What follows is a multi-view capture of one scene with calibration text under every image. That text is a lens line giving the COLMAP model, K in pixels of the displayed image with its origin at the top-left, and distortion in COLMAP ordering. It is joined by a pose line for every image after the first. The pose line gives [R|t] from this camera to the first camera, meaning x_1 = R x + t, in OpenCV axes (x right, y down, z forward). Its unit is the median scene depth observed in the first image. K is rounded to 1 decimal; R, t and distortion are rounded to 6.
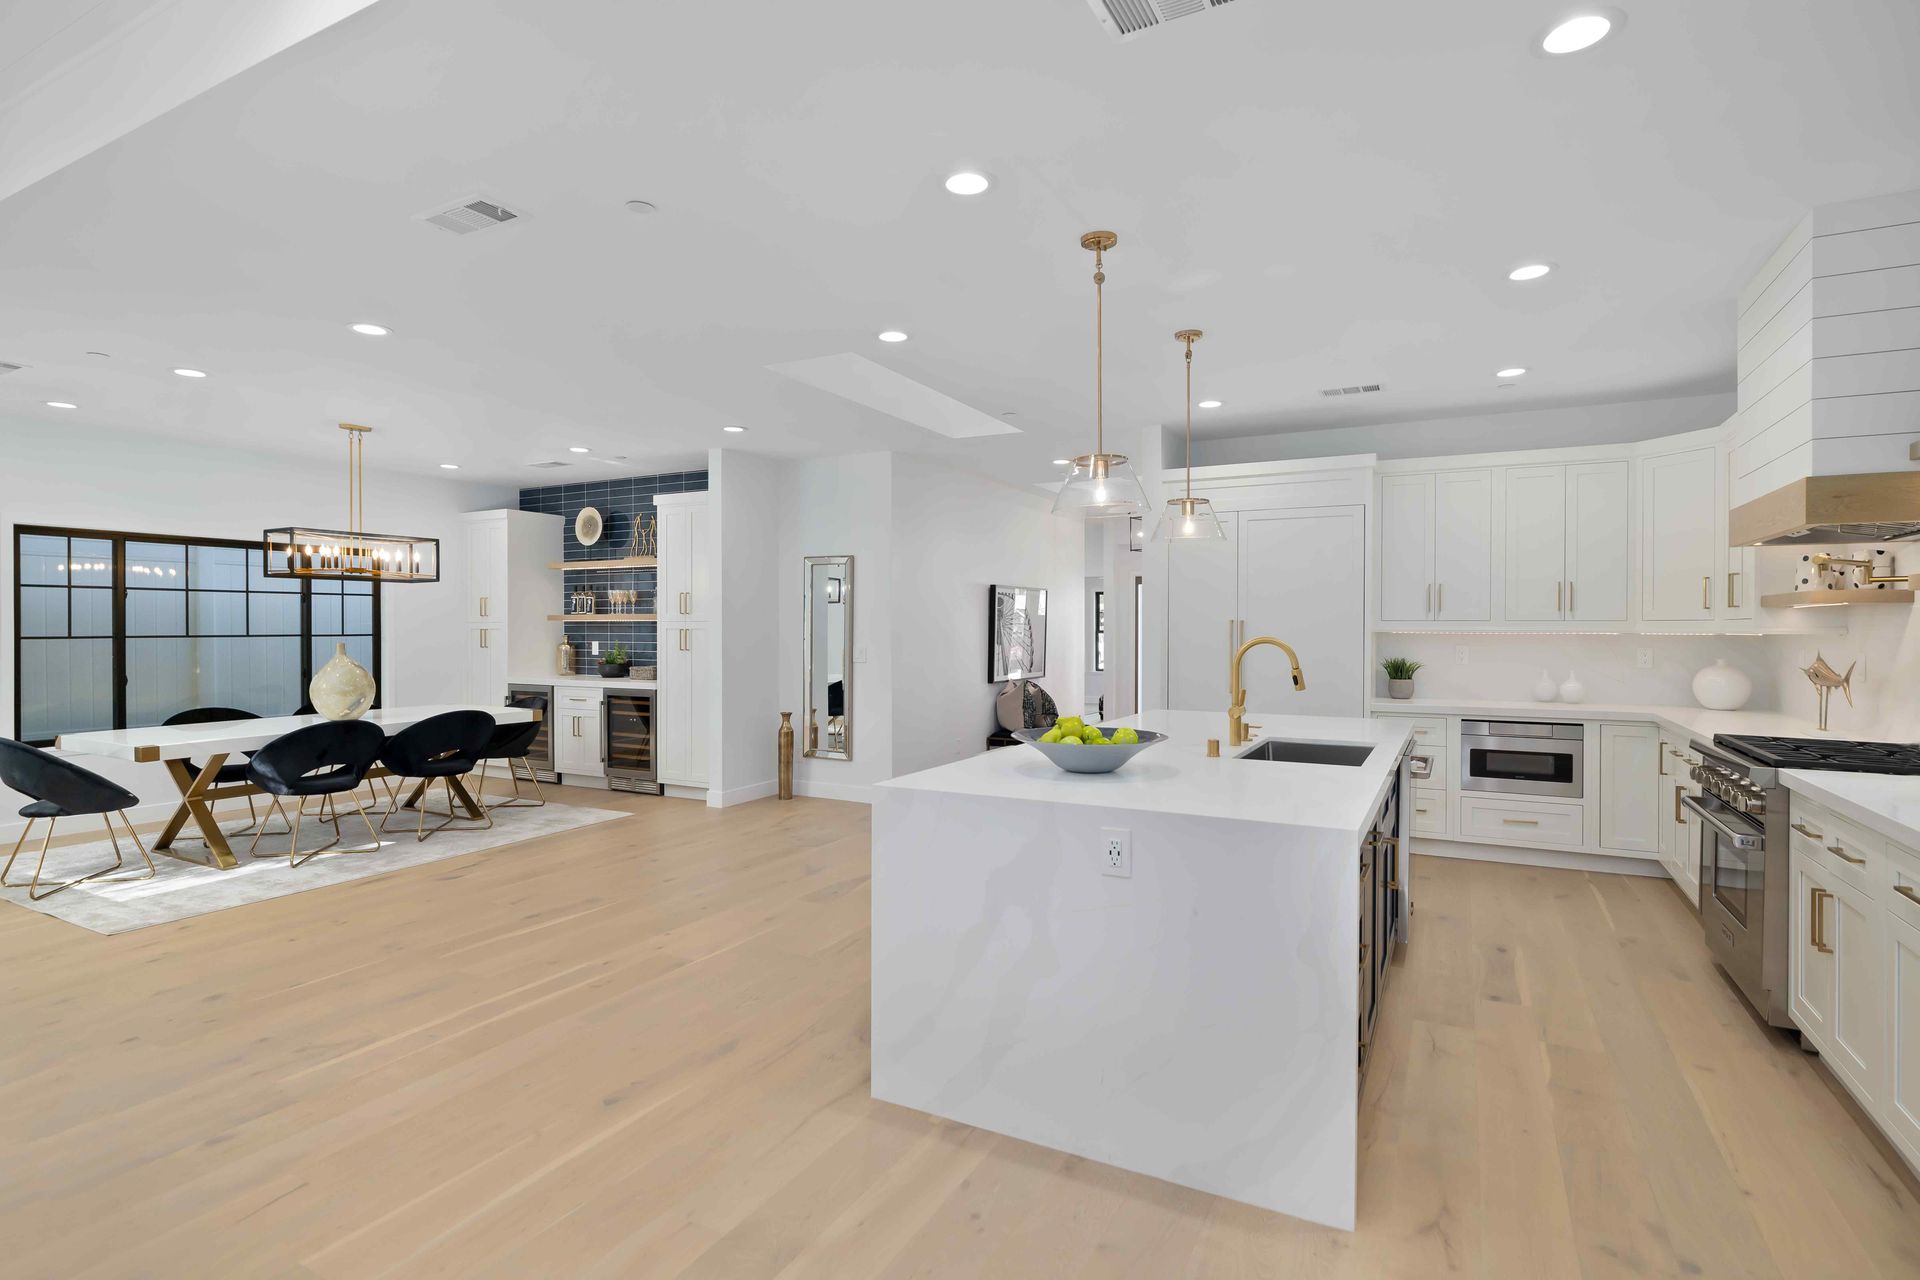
lens RADIAL K [[969.2, 0, 950.0], [0, 969.2, 634.8], [0, 0, 1]] dist [-0.004623, 0.004487]
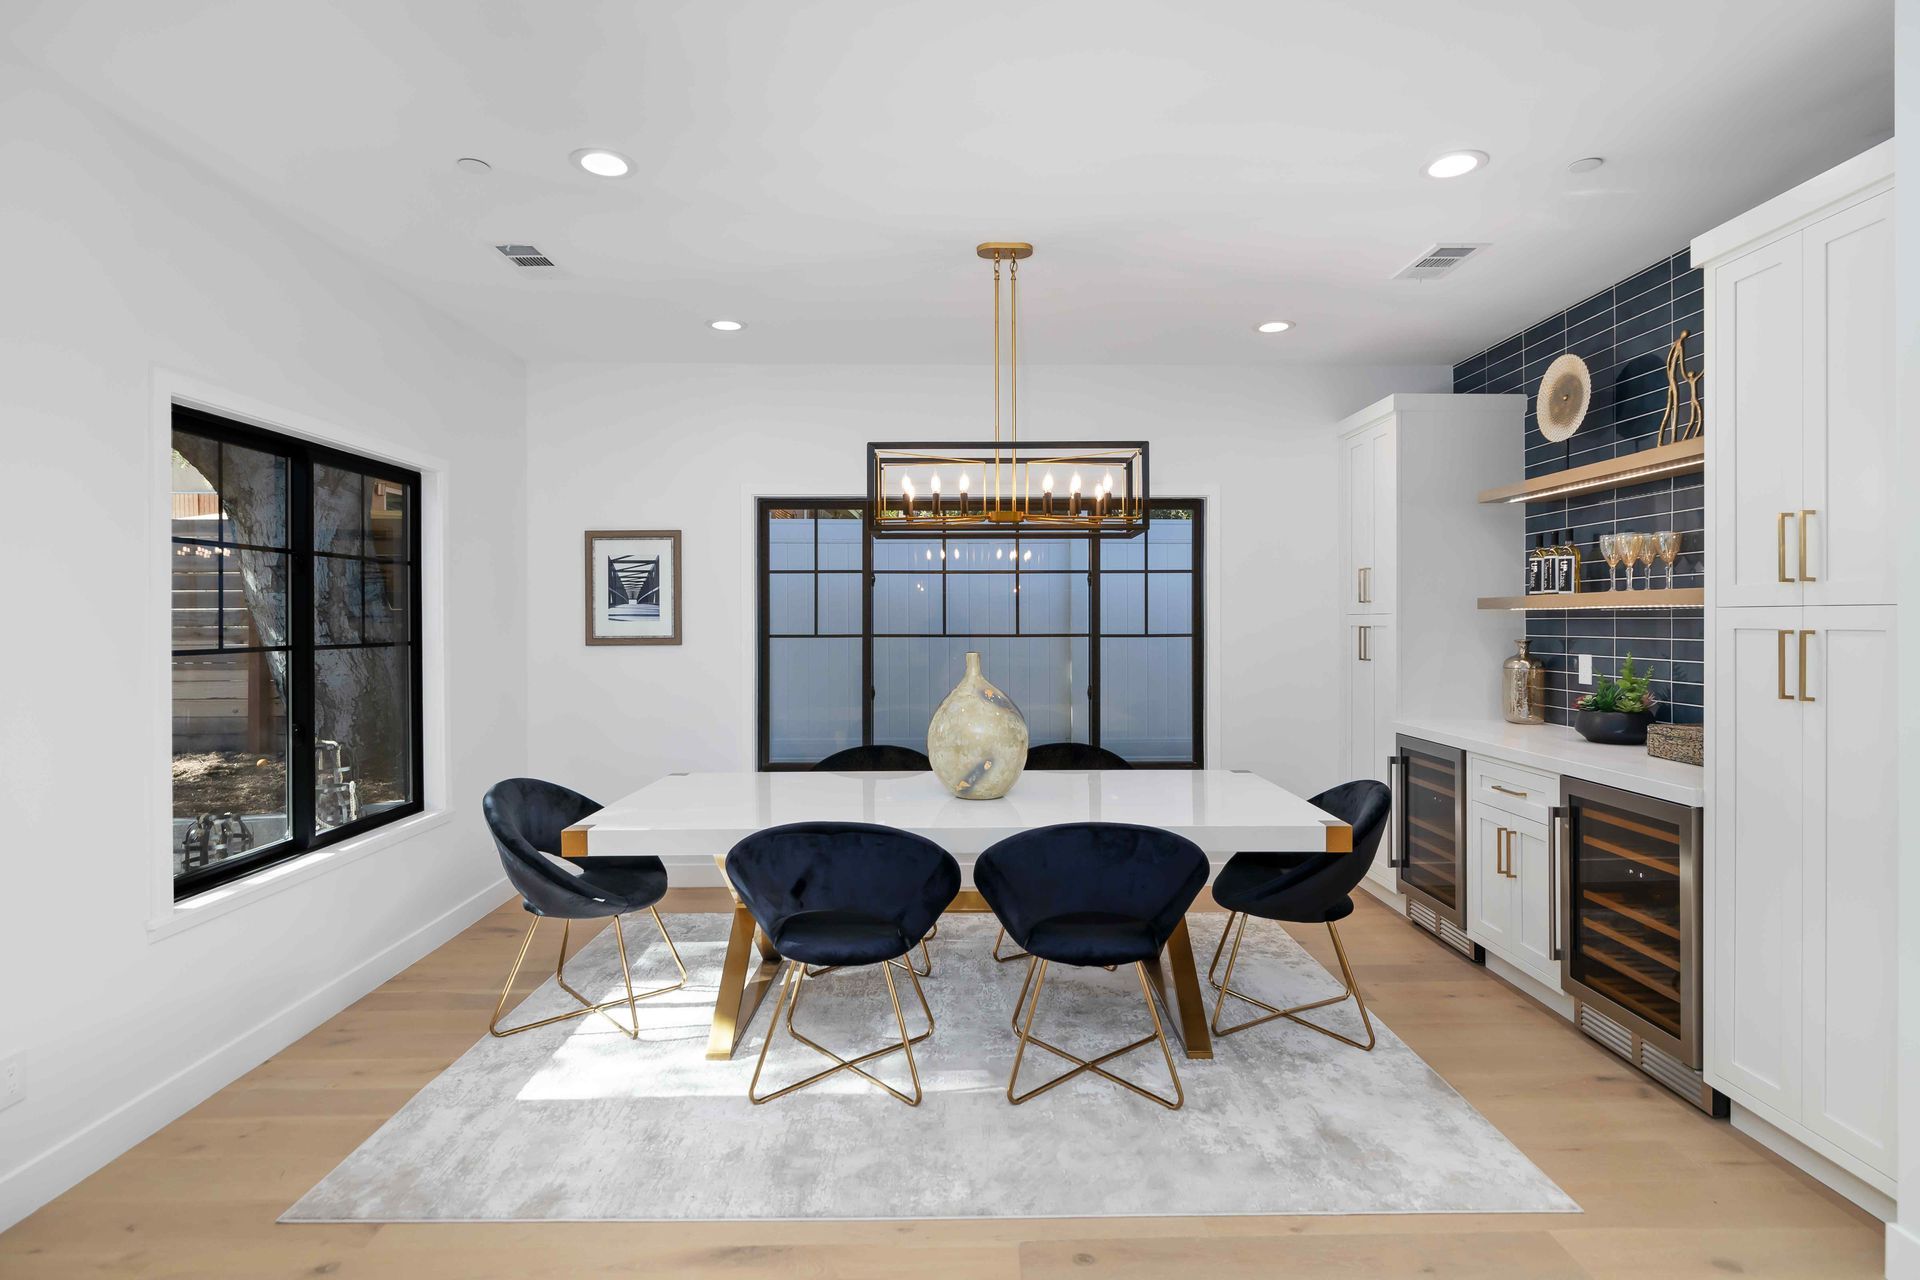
lens RADIAL K [[969.2, 0, 969.6], [0, 969.2, 622.2], [0, 0, 1]] dist [-0.004623, 0.004487]
pose [[0.497959, 0.001679, -0.867199, -0.136828], [-0.004788, 0.999988, -0.000813, -0.007433], [0.867188, 0.004557, 0.497961, 0.616220]]
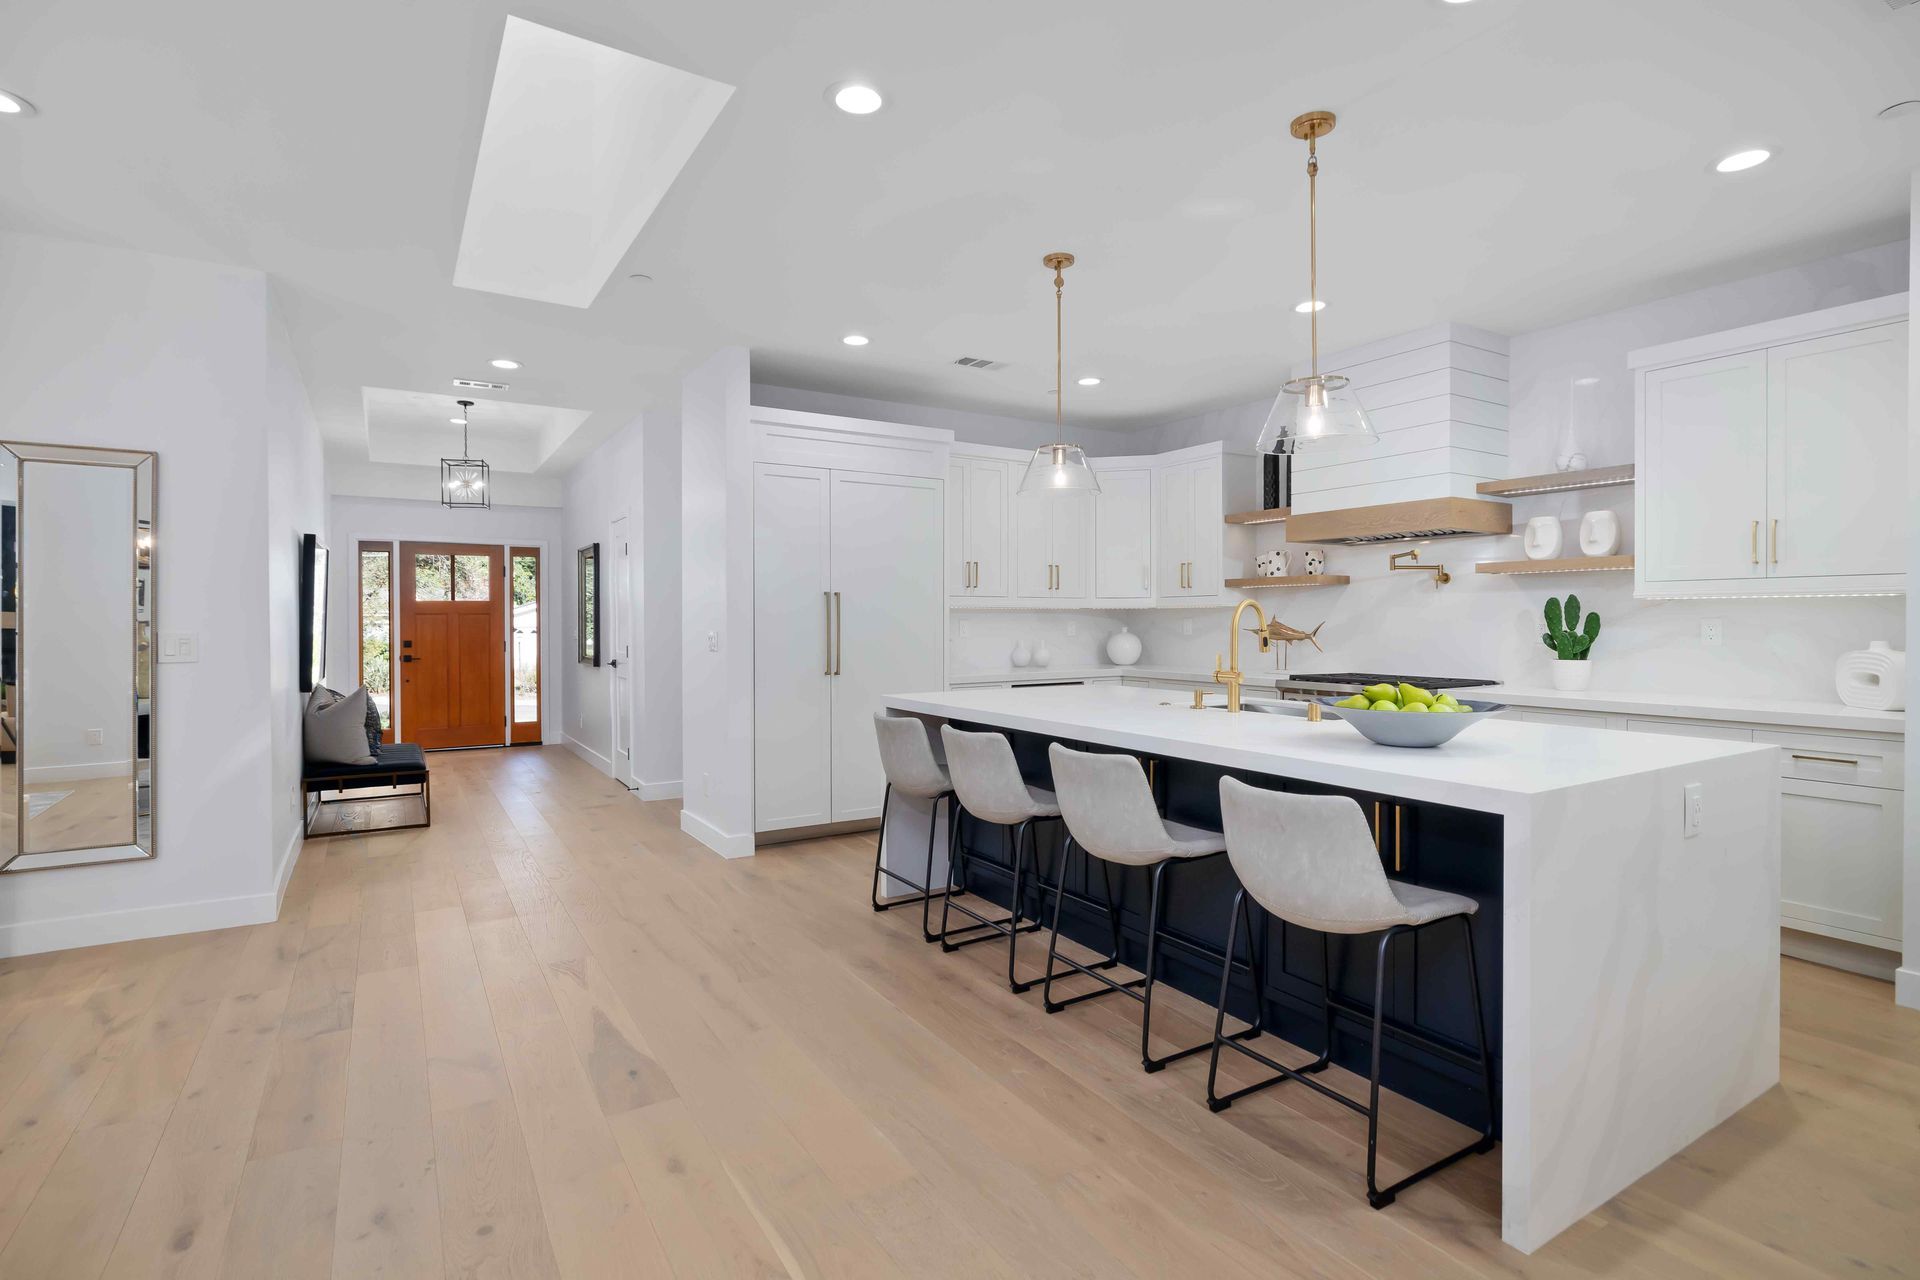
lens RADIAL K [[936.2, 0, 946.5], [0, 936.2, 623.8], [0, 0, 1]] dist [-0.010422, -0.000801]
pose [[0.487036, -0.003865, 0.873373, -0.322285], [0.009722, 0.999952, -0.000997, 0.012835], [-0.873328, 0.008977, 0.487050, 0.397130]]
